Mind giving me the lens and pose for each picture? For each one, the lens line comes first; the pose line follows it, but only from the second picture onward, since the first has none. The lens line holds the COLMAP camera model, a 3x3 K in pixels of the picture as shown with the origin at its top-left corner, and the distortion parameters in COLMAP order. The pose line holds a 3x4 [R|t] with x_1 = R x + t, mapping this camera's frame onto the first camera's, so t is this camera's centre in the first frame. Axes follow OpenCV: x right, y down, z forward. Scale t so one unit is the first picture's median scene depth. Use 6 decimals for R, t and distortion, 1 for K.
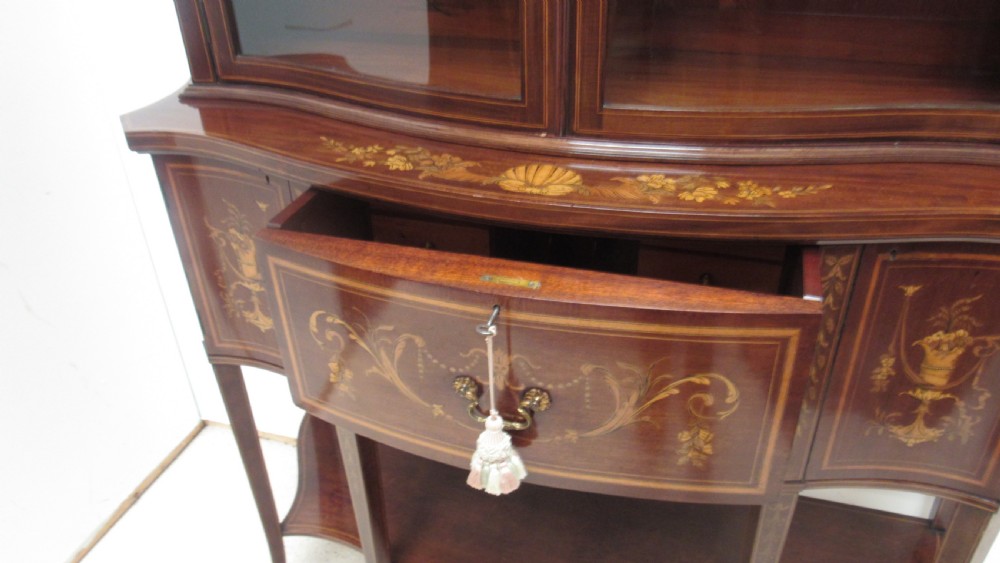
lens RADIAL K [[767.8, 0, 500.1], [0, 767.8, 281.3], [0, 0, 1]] dist [-0.017283, -0.015695]
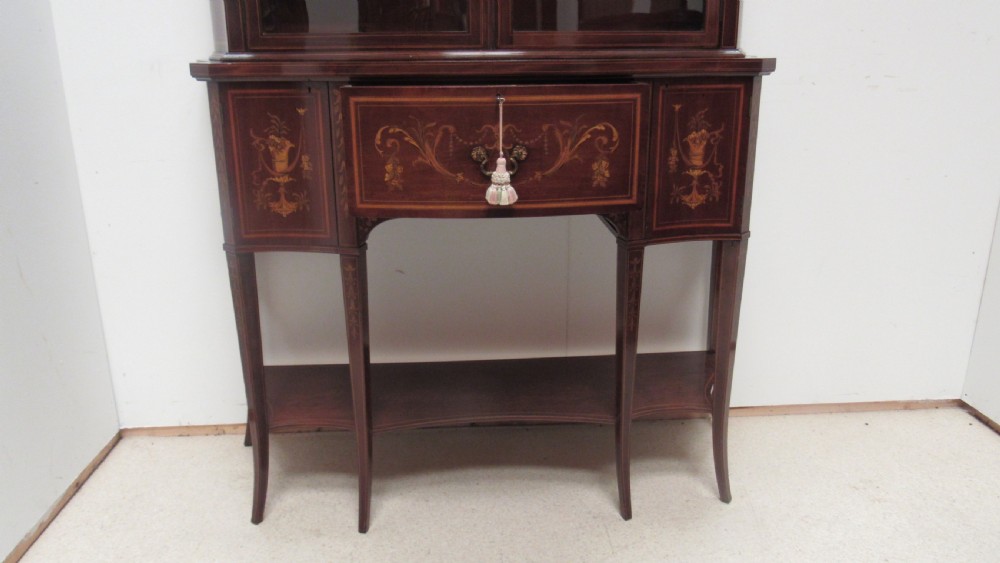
lens RADIAL K [[767.8, 0, 497.7], [0, 767.8, 282.2], [0, 0, 1]] dist [-0.017283, -0.015695]
pose [[0.932139, -0.082601, 0.352554, -0.610550], [0.174217, 0.955842, -0.236674, 0.792853], [-0.317436, 0.282034, 0.905368, -0.512755]]
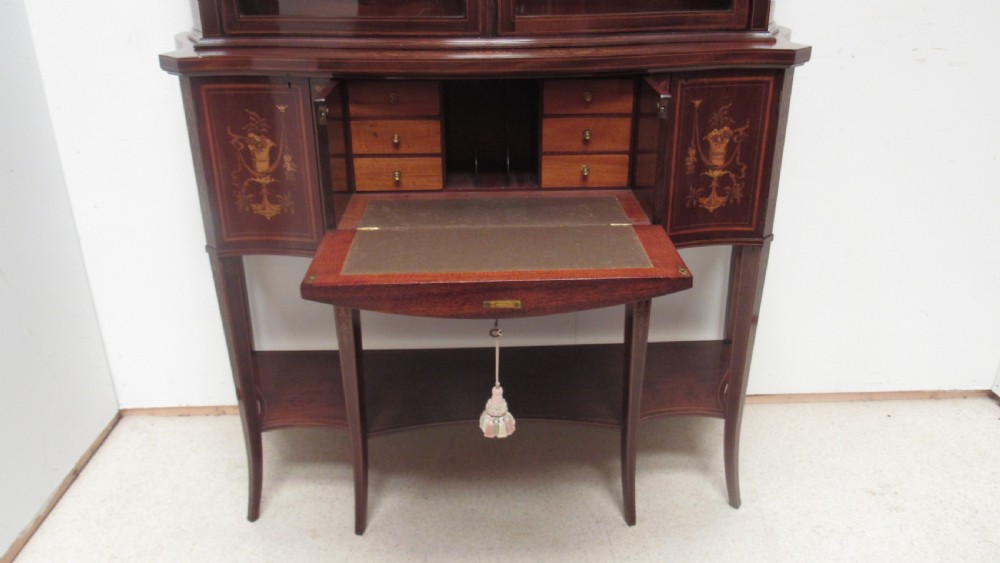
lens RADIAL K [[767.8, 0, 497.7], [0, 767.8, 280.9], [0, 0, 1]] dist [-0.017283, -0.015695]
pose [[0.944283, -0.110011, 0.310206, -0.482770], [0.157698, 0.978485, -0.133034, 0.551972], [-0.288897, 0.174541, 0.941315, -0.464088]]
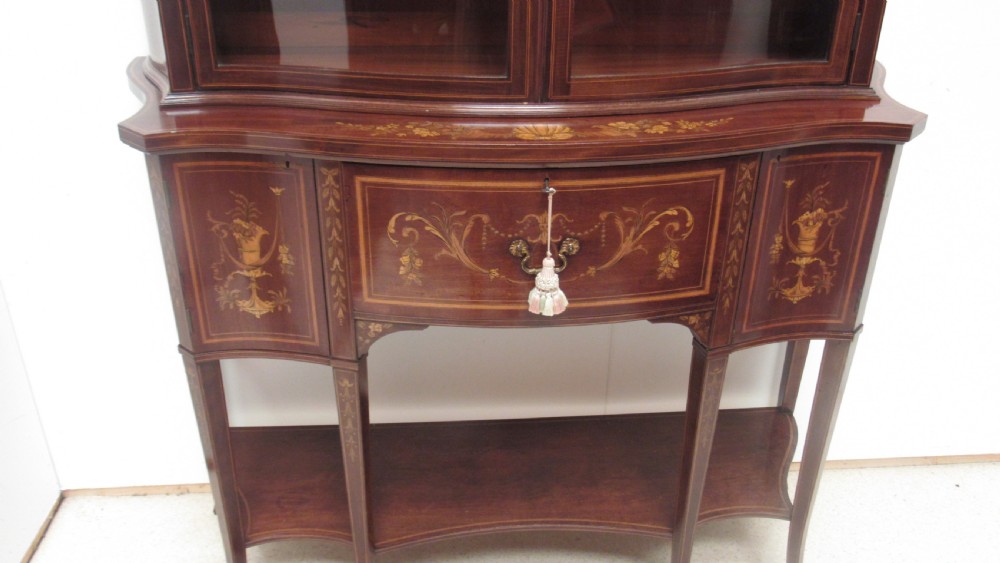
lens RADIAL K [[867.7, 0, 495.5], [0, 867.7, 283.4], [0, 0, 1]] dist [-0.033675, 0.003676]
pose [[0.928270, -0.137412, 0.345590, -0.556846], [0.164215, 0.985189, -0.049361, 0.179092], [-0.333688, 0.102571, 0.937087, -0.336068]]
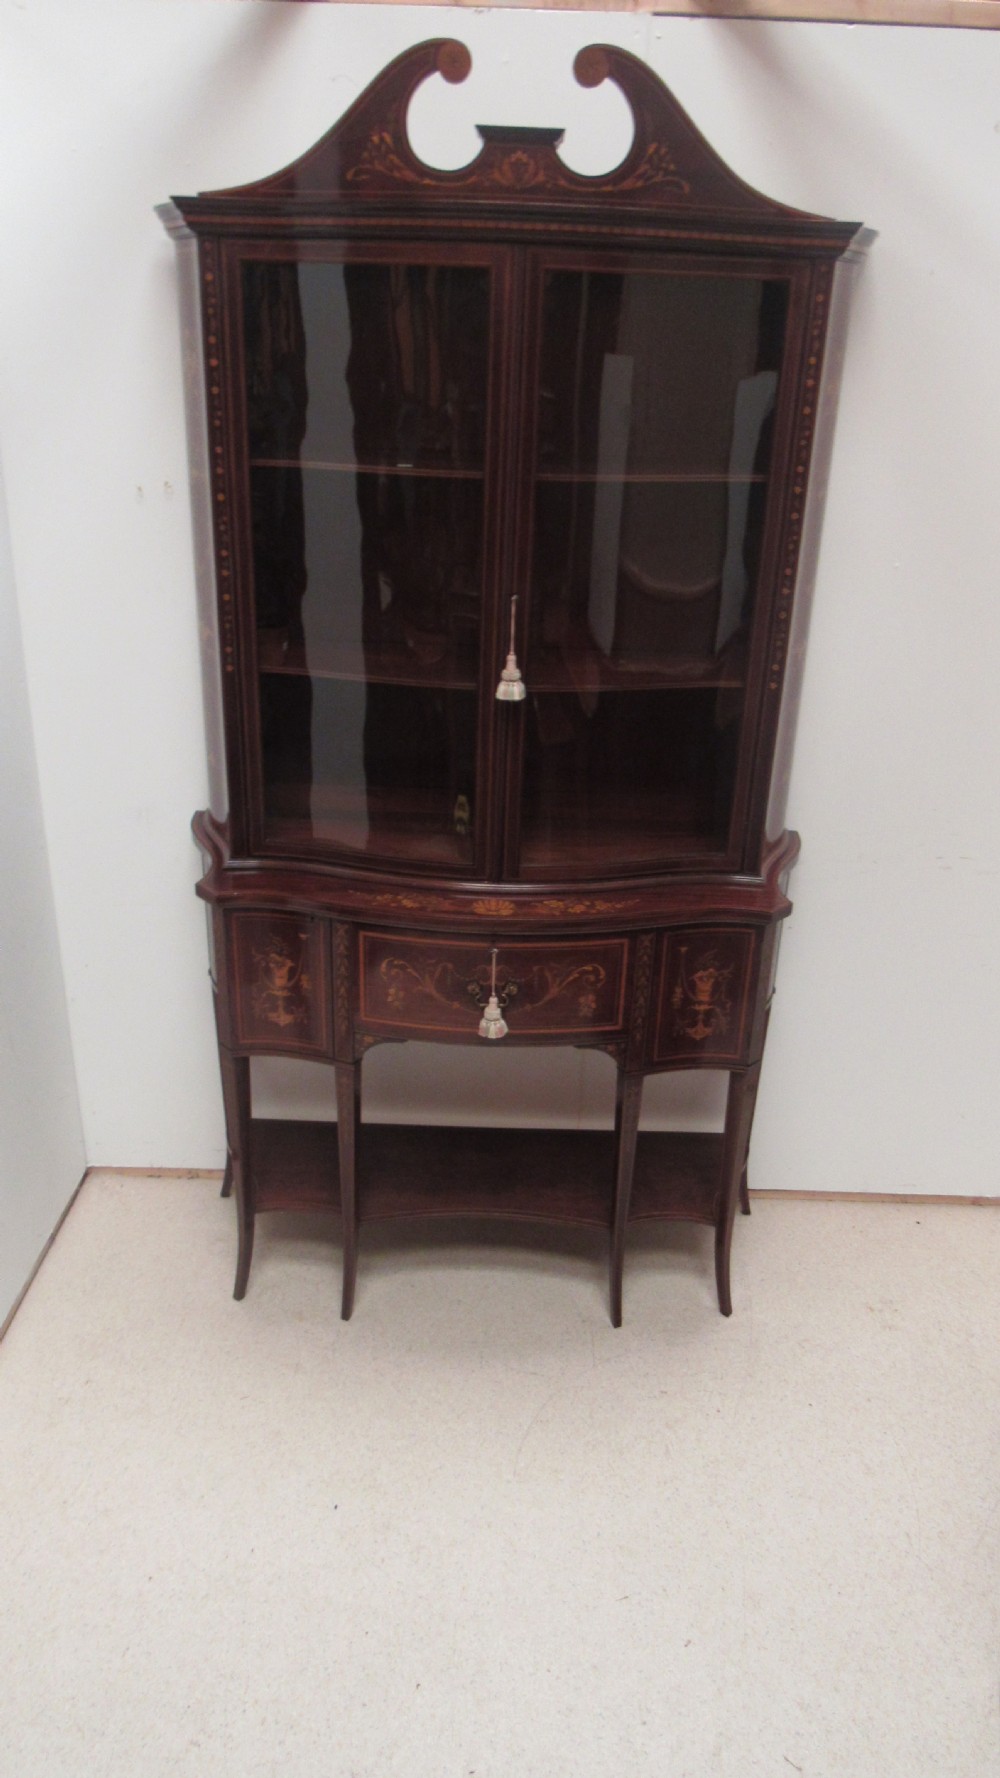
lens RADIAL K [[1319.1, 0, 488.6], [0, 1319.1, 893.6], [0, 0, 1]] dist [-0.027721, 0.017552]
pose [[0.957740, -0.067177, 0.279681, -0.821711], [0.103495, 0.987704, -0.117173, 0.200740], [-0.268371, 0.141167, 0.952916, -1.976215]]
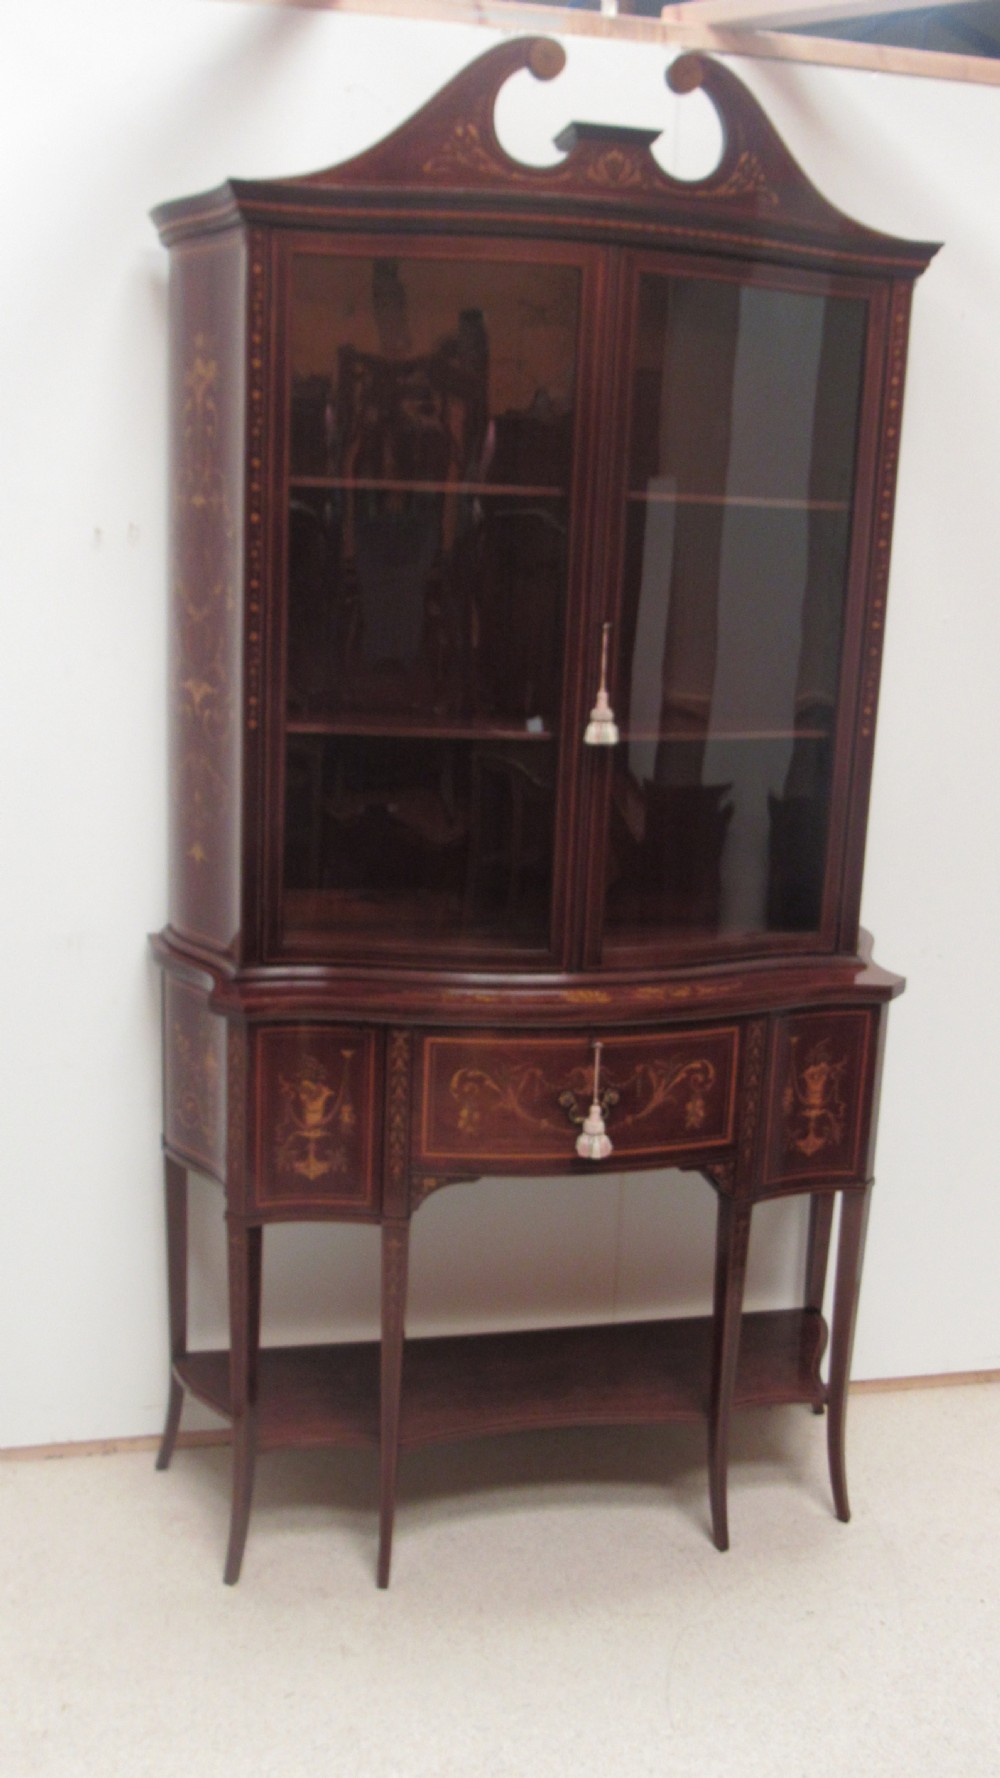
lens RADIAL K [[1703.5, 0, 489.8], [0, 1703.5, 887.4], [0, 0, 1]] dist [-0.041852, 0.000000]
pose [[0.863977, -0.046255, 0.501402, -1.756347], [0.211793, 0.936785, -0.278527, 0.553802], [-0.456822, 0.346835, 0.819158, -1.729748]]
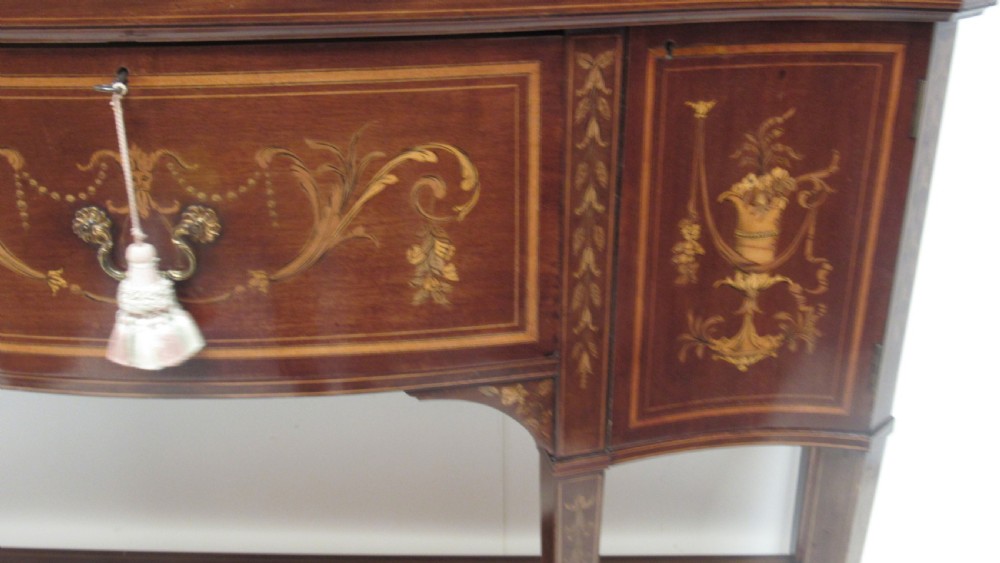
lens RADIAL K [[958.1, 0, 504.8], [0, 958.1, 285.0], [0, 0, 1]] dist [-0.041852, 0.000000]
pose [[0.959291, -0.085666, 0.269112, 0.111393], [0.128242, 0.981112, -0.144824, 0.254161], [-0.251623, 0.173440, 0.952158, 0.230299]]
